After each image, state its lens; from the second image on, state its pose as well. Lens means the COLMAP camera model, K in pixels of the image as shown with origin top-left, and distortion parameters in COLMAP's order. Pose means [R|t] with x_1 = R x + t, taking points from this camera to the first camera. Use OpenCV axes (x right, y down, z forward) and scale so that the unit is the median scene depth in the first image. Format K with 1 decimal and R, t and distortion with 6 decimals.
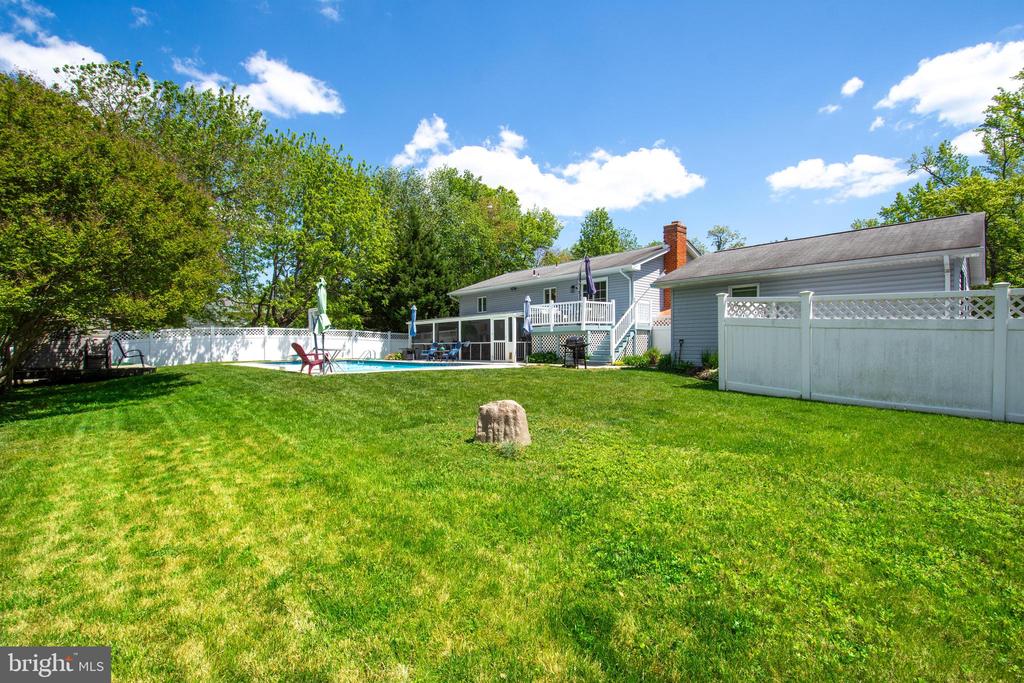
lens RADIAL K [[447.7, 0, 513.3], [0, 447.7, 343.3], [0, 0, 1]] dist [-0.013760, -0.004206]
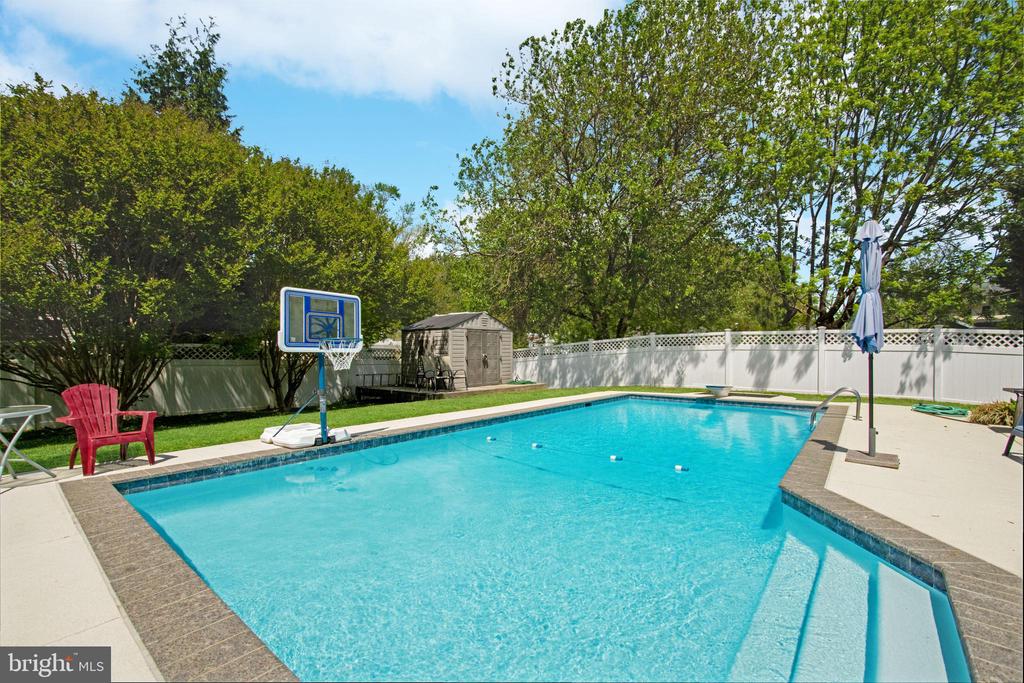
lens RADIAL K [[447.7, 0, 511.9], [0, 447.7, 346.1], [0, 0, 1]] dist [-0.013760, -0.004206]
pose [[0.602218, -0.018273, -0.798123, -0.266596], [0.010583, 0.999833, -0.014906, -0.011730], [0.798262, 0.000530, 0.602311, 0.433065]]
